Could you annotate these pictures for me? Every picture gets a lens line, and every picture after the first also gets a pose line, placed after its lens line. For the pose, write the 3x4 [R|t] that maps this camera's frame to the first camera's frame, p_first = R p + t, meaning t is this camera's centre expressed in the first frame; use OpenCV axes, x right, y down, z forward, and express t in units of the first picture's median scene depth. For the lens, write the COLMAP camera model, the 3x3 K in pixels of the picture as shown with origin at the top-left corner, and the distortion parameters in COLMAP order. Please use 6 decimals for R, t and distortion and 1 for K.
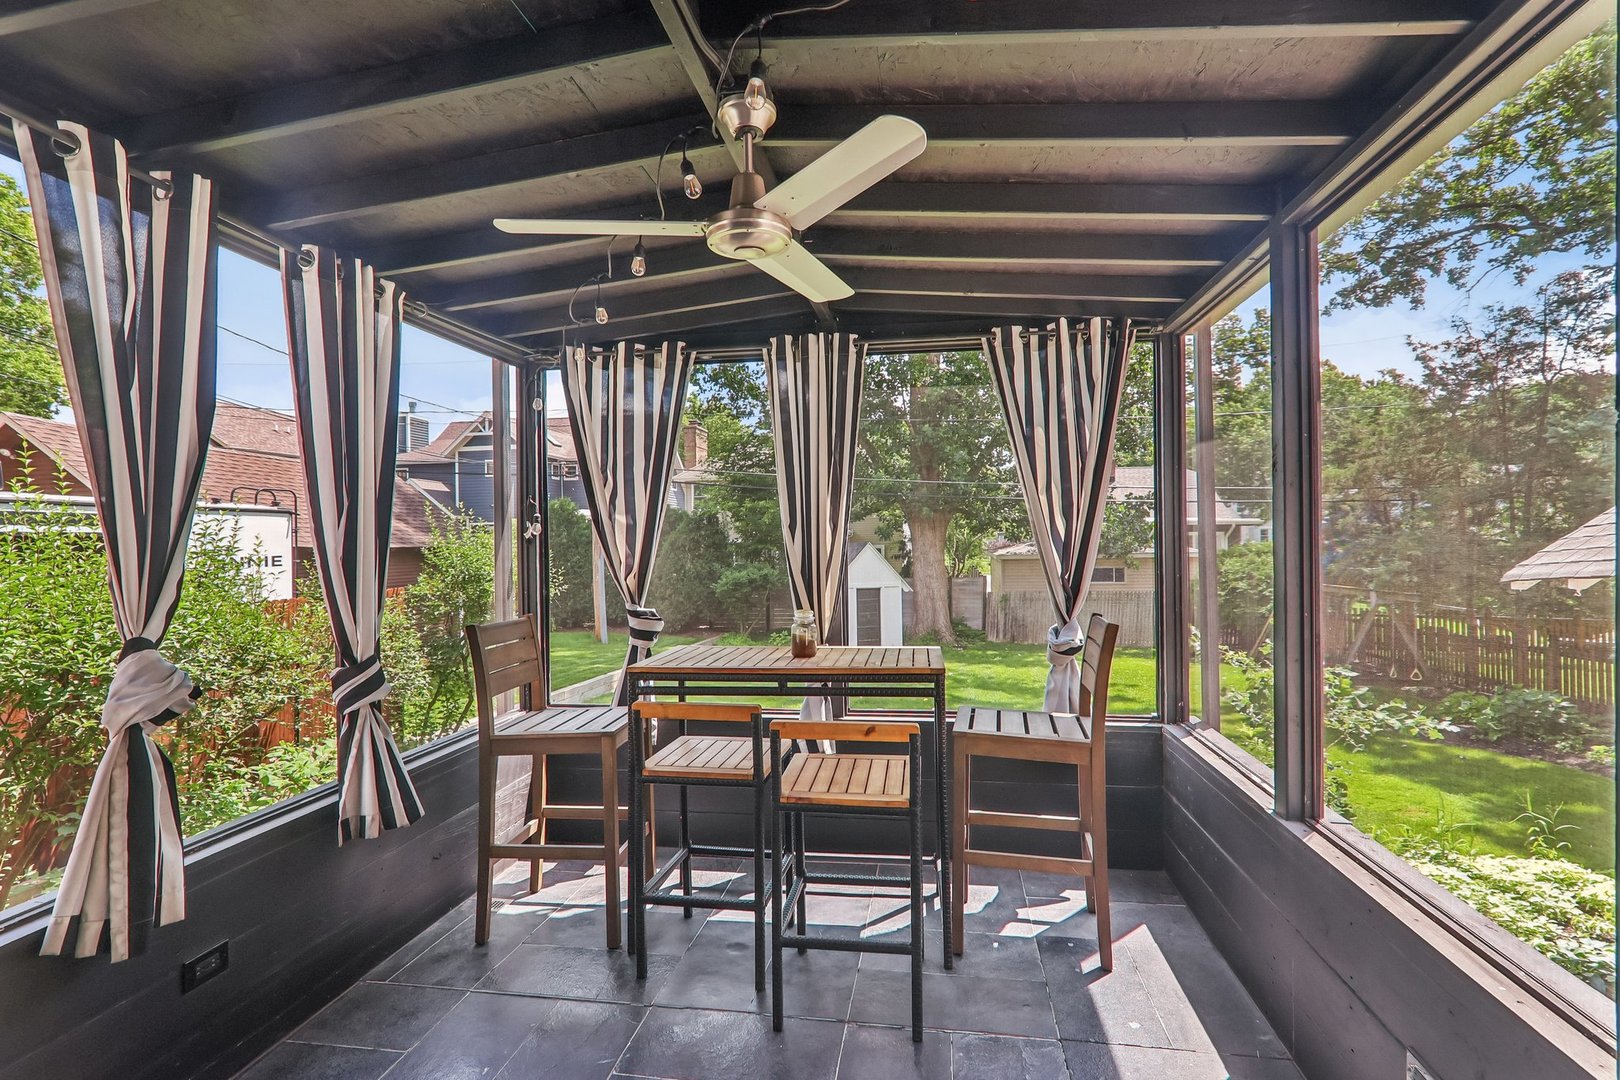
lens RADIAL K [[755.6, 0, 813.2], [0, 755.6, 532.4], [0, 0, 1]] dist [0.000822, 0.001332]
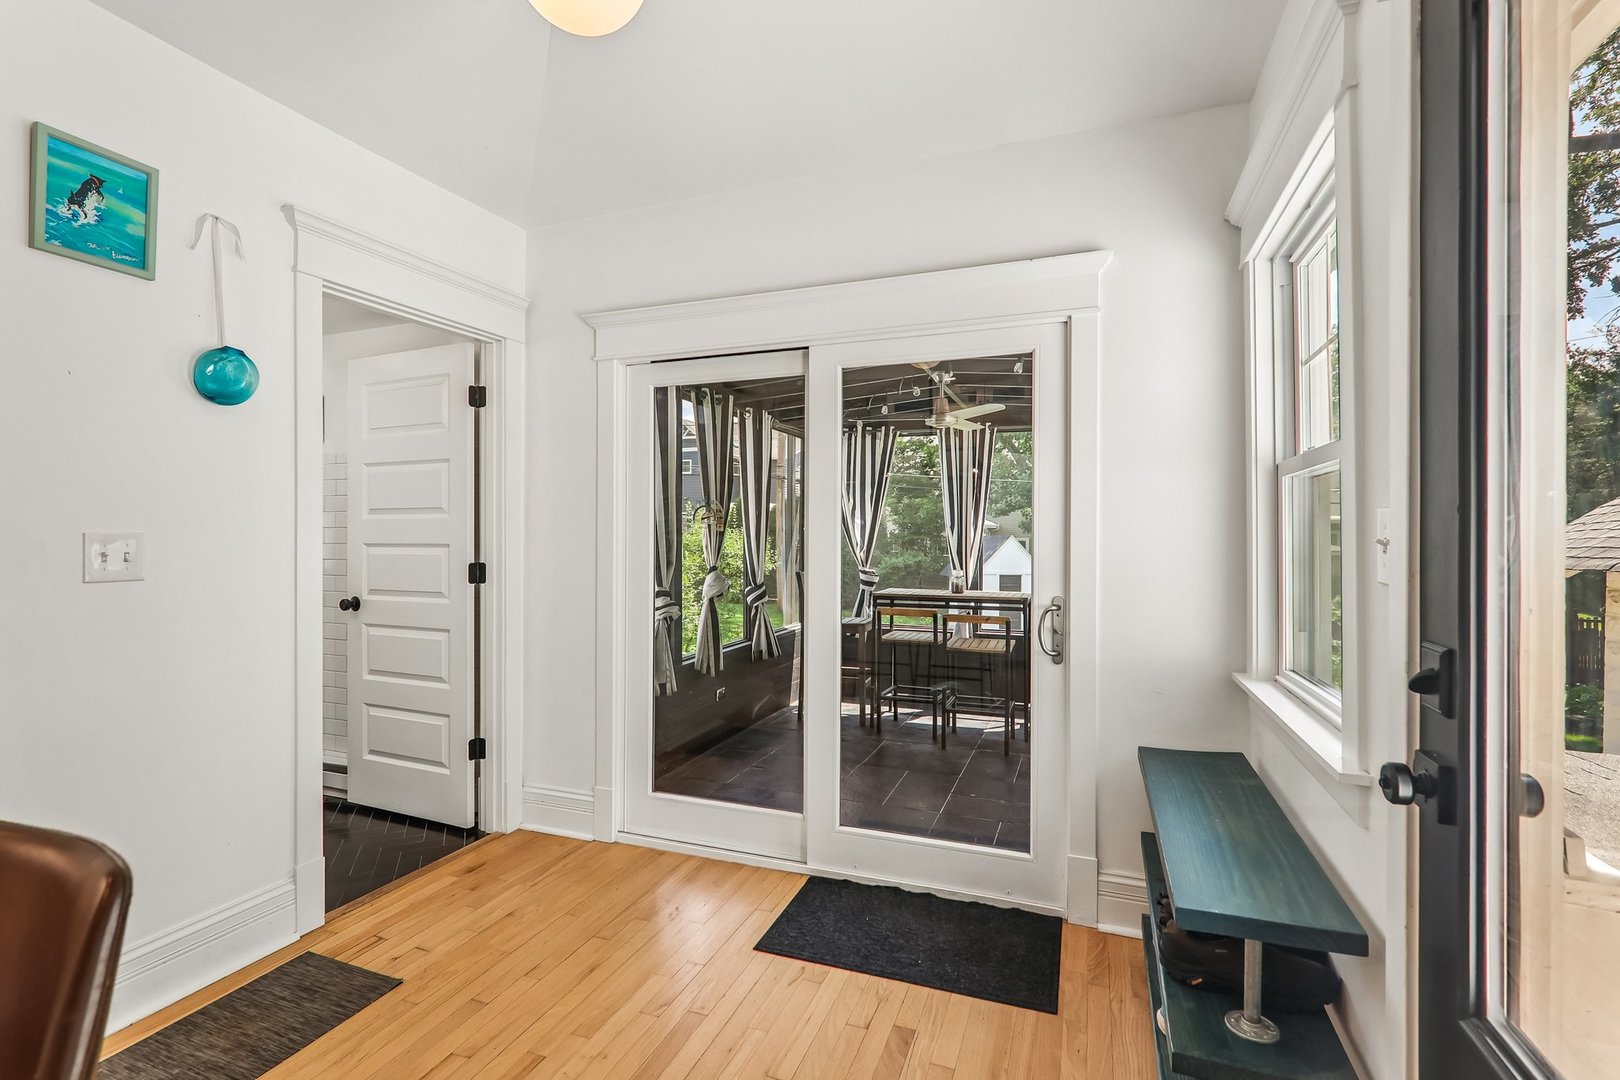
lens RADIAL K [[769.8, 0, 765.9], [0, 769.8, 536.9], [0, 0, 1]] dist [0.002444, 0.000678]
pose [[0.969163, 0.019342, -0.245661, -0.005700], [-0.014503, 0.999664, 0.021494, -0.016337], [0.245994, -0.017268, 0.969118, -0.905200]]
